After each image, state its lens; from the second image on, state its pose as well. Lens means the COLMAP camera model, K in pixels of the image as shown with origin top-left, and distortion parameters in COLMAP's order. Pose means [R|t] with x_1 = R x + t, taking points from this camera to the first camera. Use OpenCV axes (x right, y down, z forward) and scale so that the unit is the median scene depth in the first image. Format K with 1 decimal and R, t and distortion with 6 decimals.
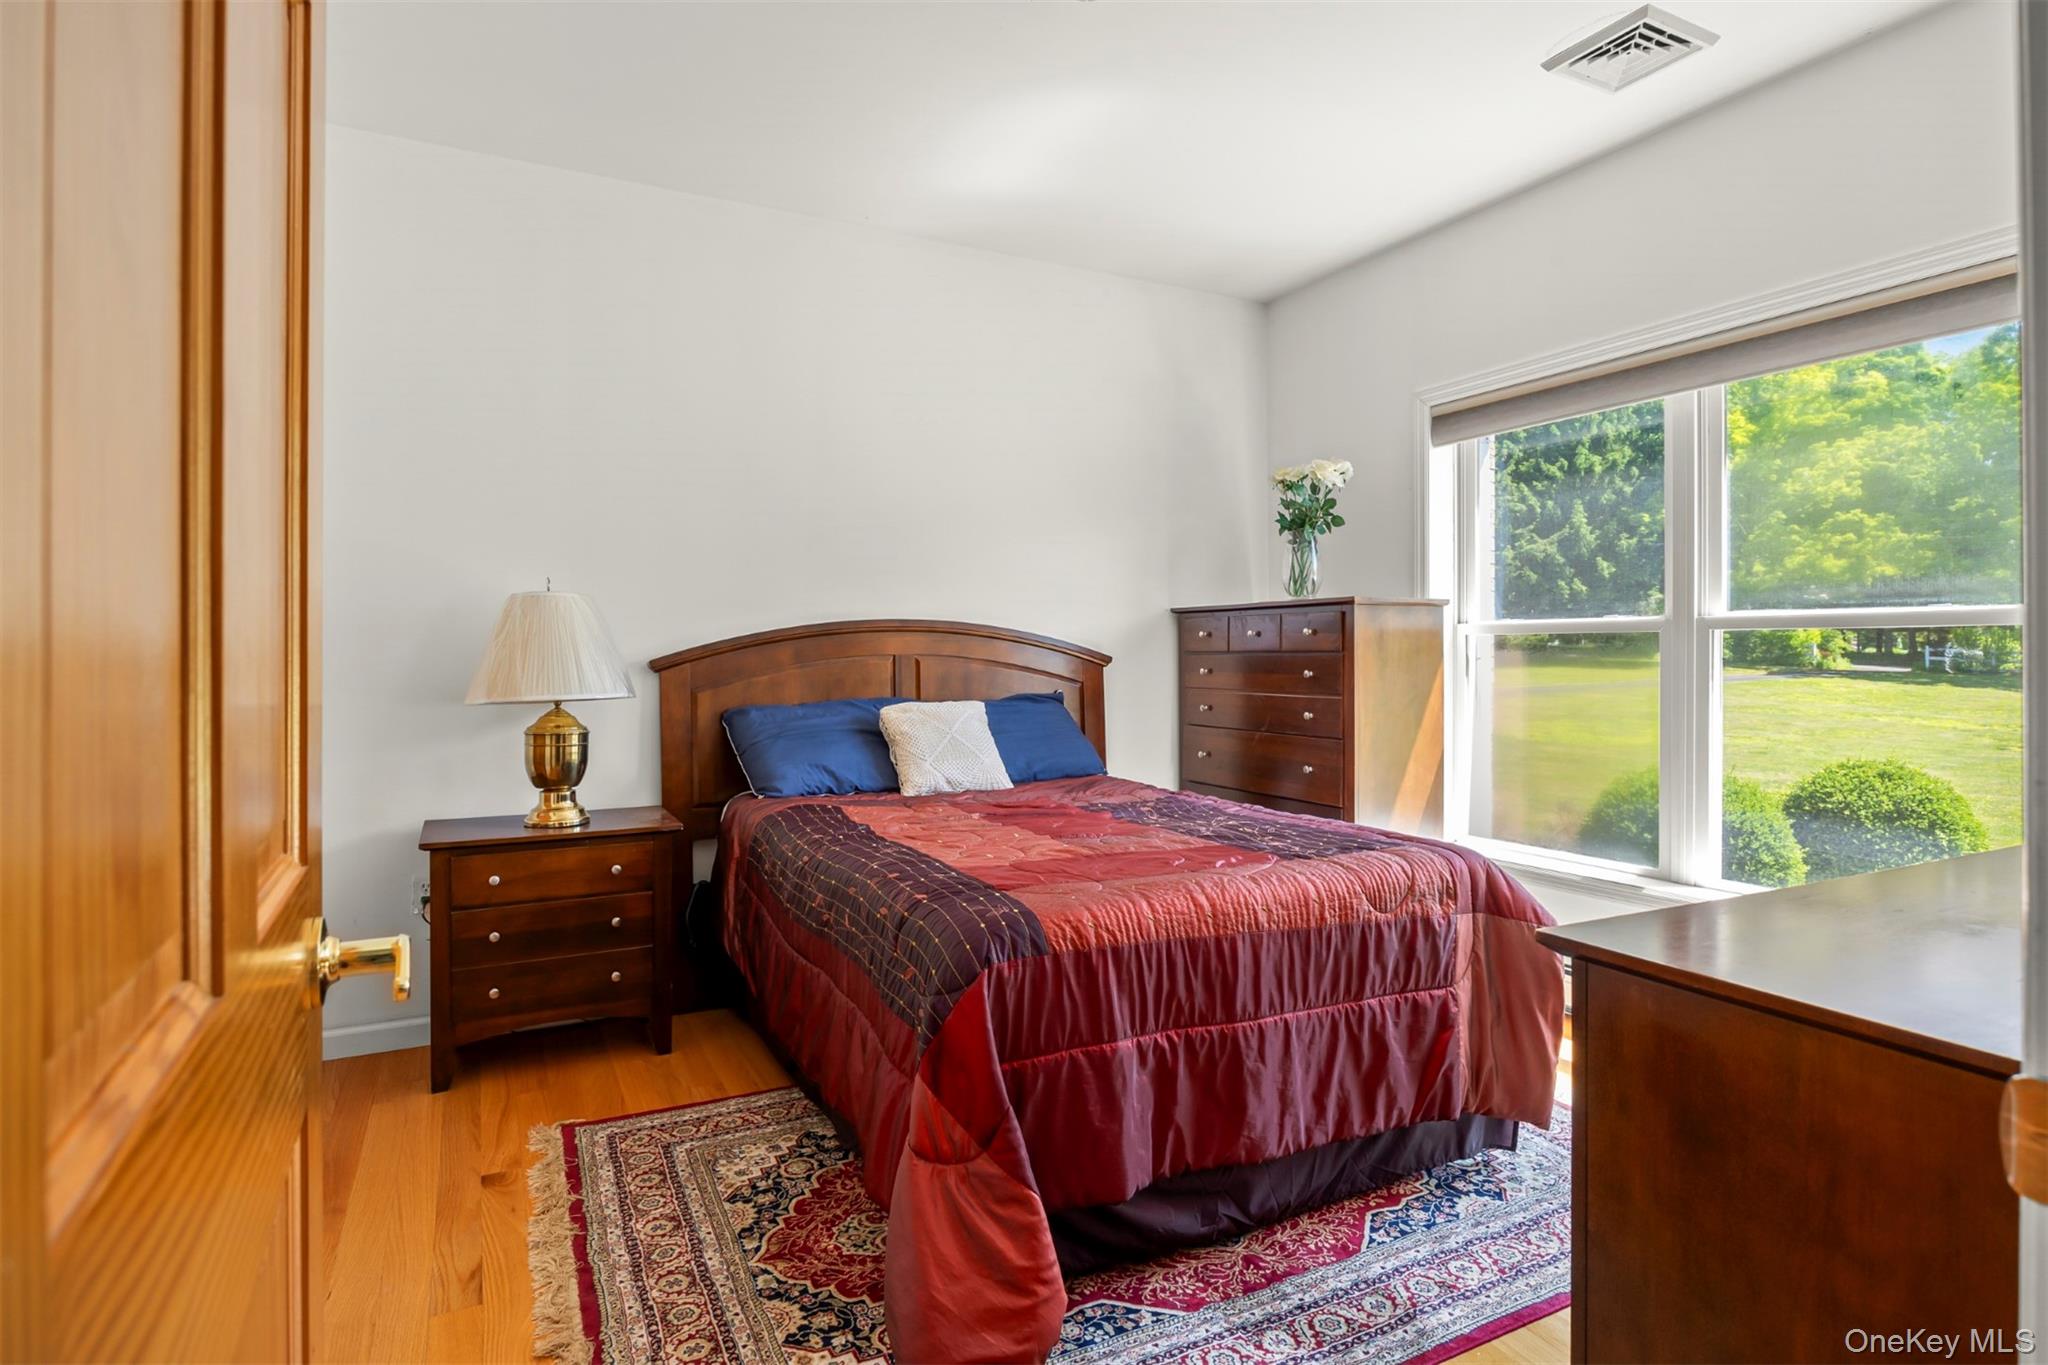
lens RADIAL K [[1061.5, 0, 1024.0], [0, 1061.5, 682.5], [0, 0, 1]] dist [0.003889, 0.000572]
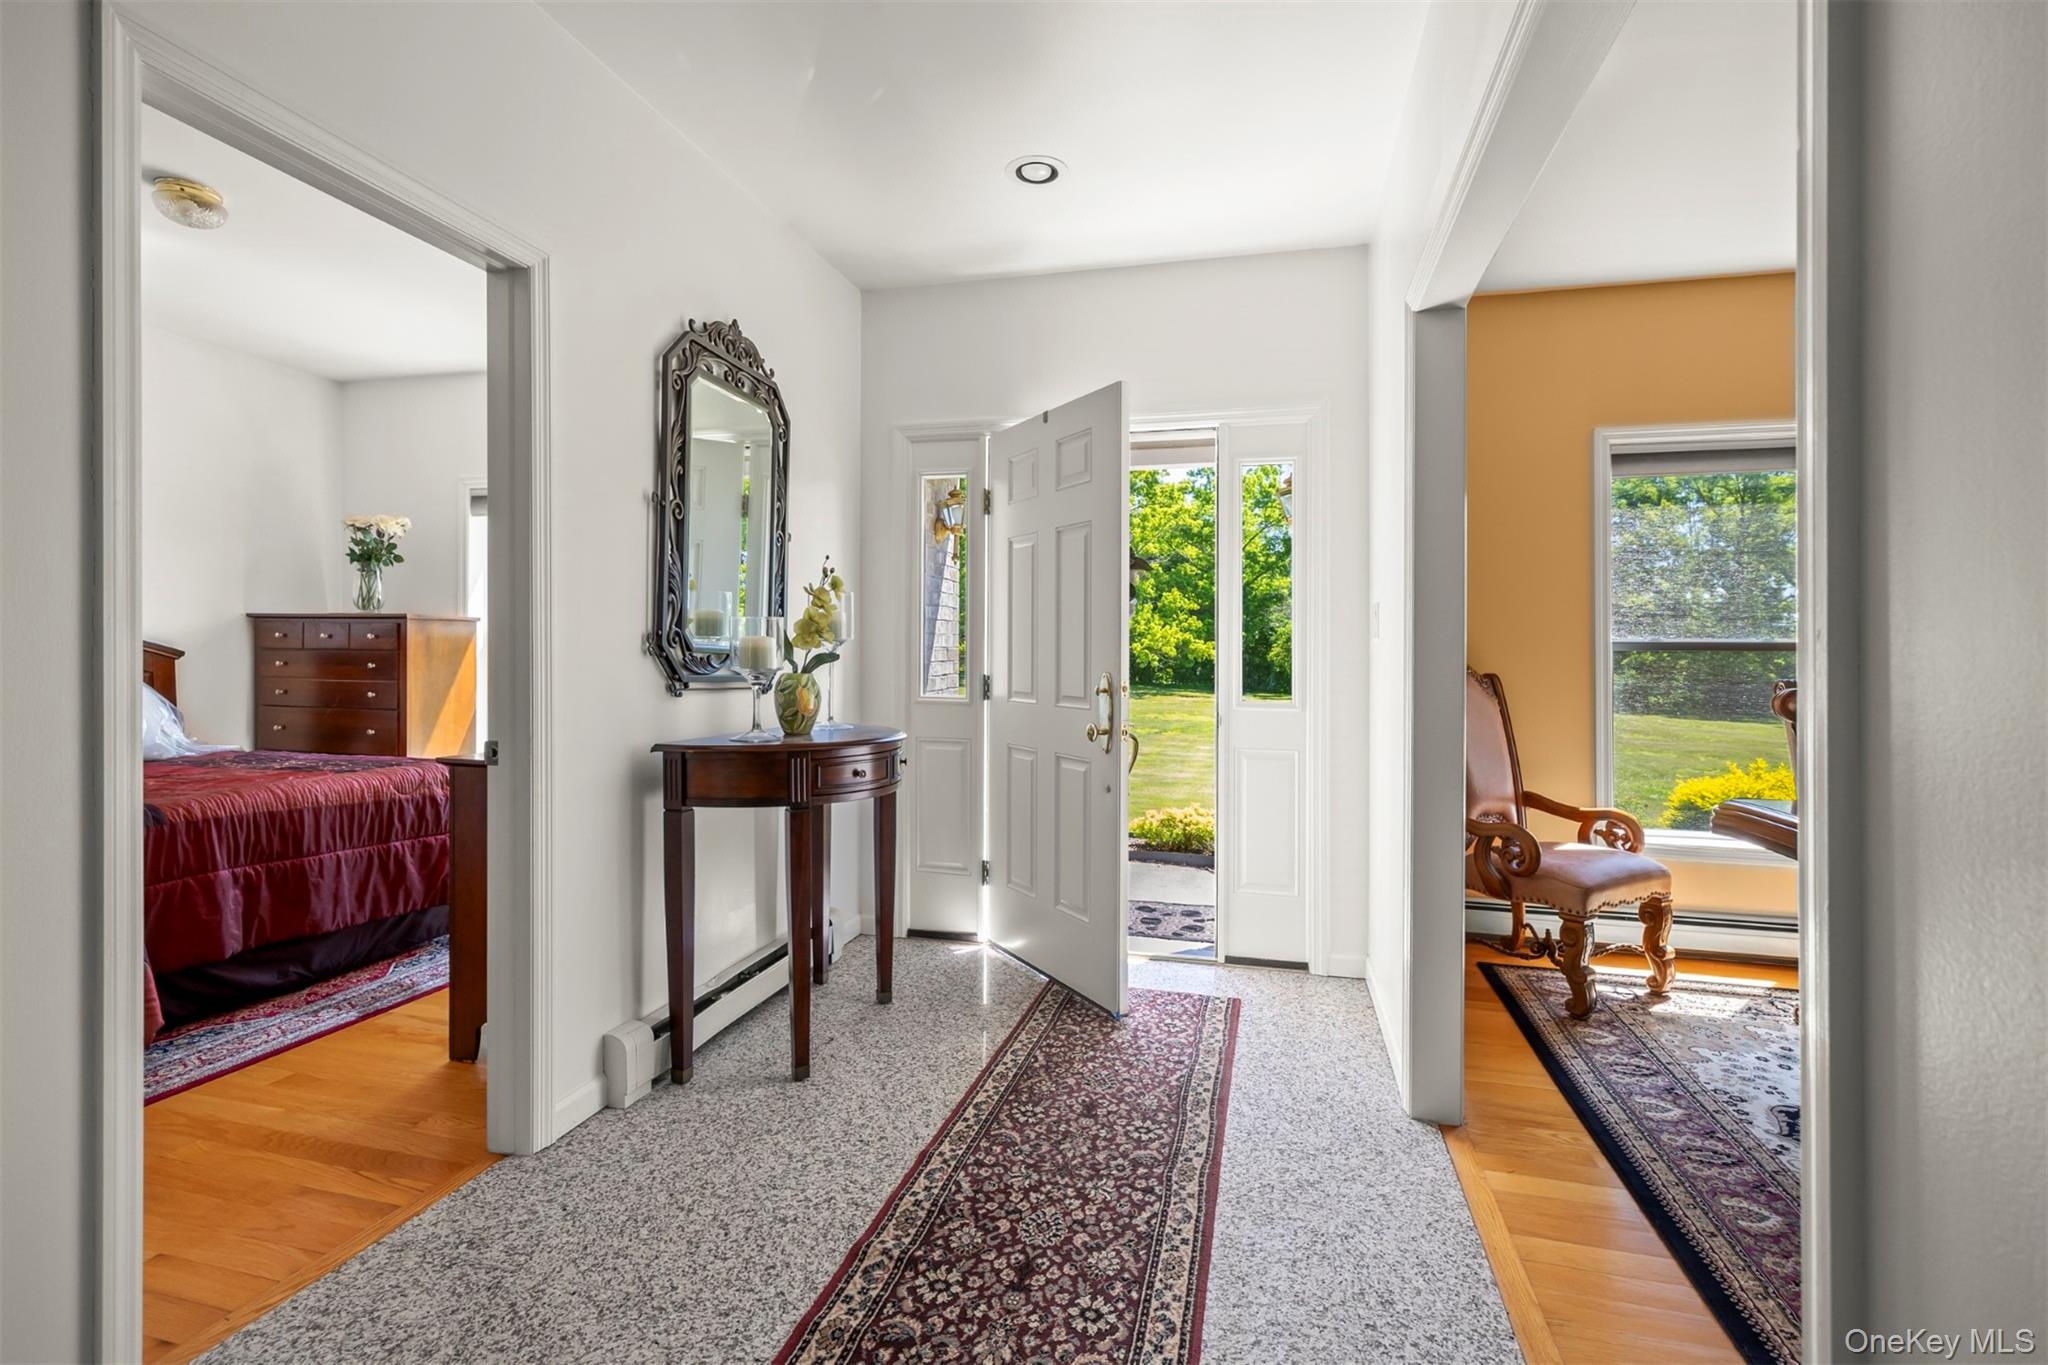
lens RADIAL K [[947.2, 0, 1024.8], [0, 947.2, 667.0], [0, 0, 1]] dist [0.003914, 0.000949]
pose [[0.671677, 0.005275, 0.740826, -0.158137], [0.005105, 0.999918, -0.011749, 0.023523], [-0.740827, 0.011673, 0.671595, -0.909097]]
